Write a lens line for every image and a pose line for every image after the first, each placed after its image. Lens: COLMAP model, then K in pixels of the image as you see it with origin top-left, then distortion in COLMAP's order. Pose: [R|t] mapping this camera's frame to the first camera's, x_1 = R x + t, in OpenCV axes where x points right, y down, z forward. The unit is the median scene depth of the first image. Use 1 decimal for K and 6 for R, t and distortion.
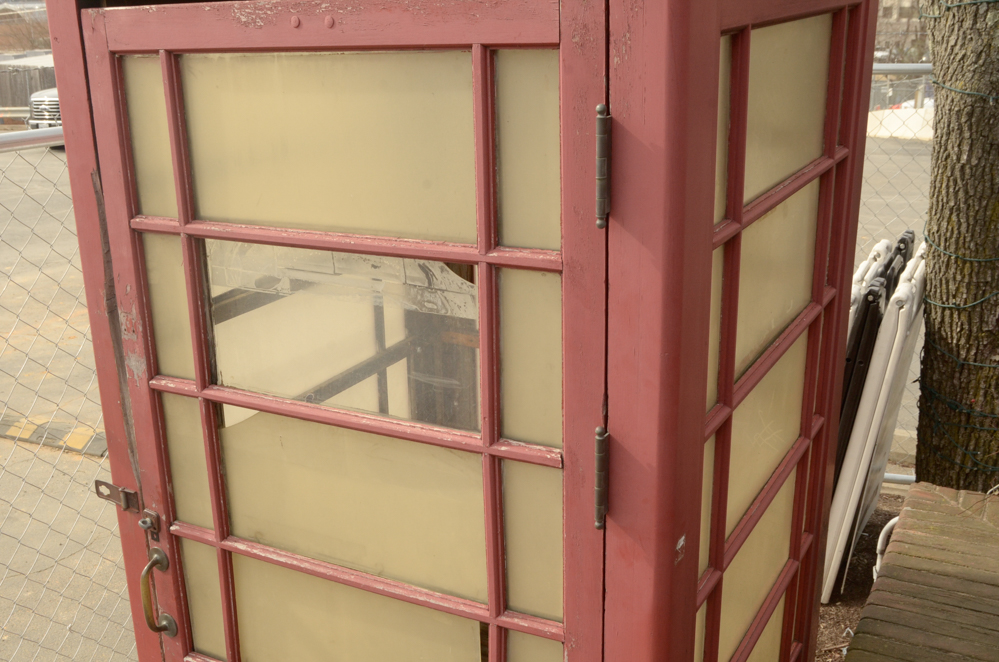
lens RADIAL K [[1085.3, 0, 499.5], [0, 1085.3, 331.0], [0, 0, 1]] dist [-0.020399, 0.012123]
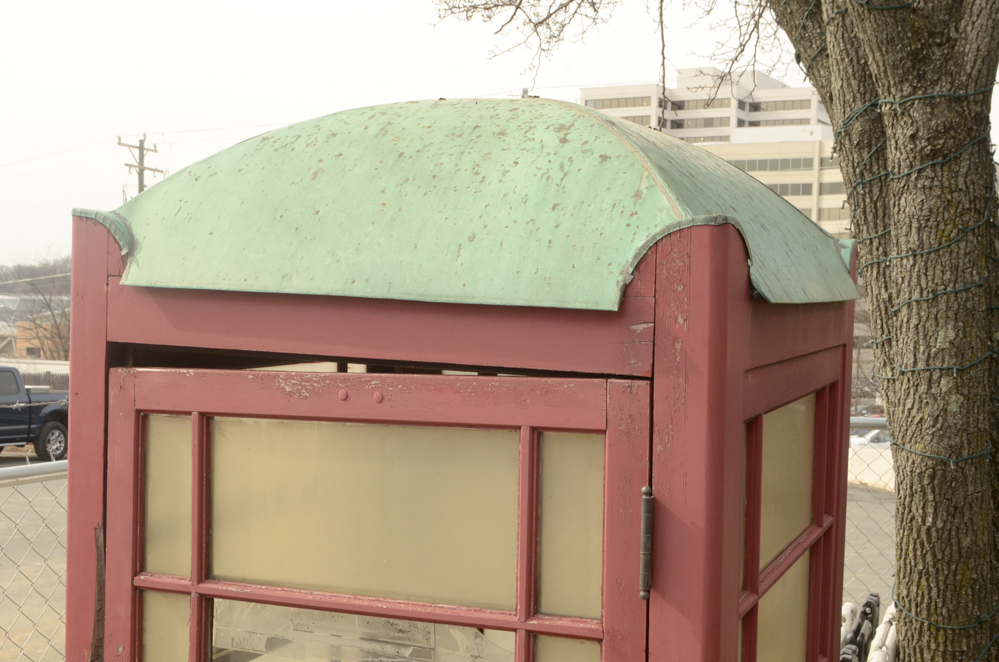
lens RADIAL K [[1266.8, 0, 499.5], [0, 1266.8, 331.0], [0, 0, 1]] dist [-0.013337, 0.045285]
pose [[0.994893, 0.036685, 0.094035, -0.074992], [-0.008743, 0.959436, -0.281792, 0.001882], [-0.100558, 0.279530, 0.954857, -0.108421]]
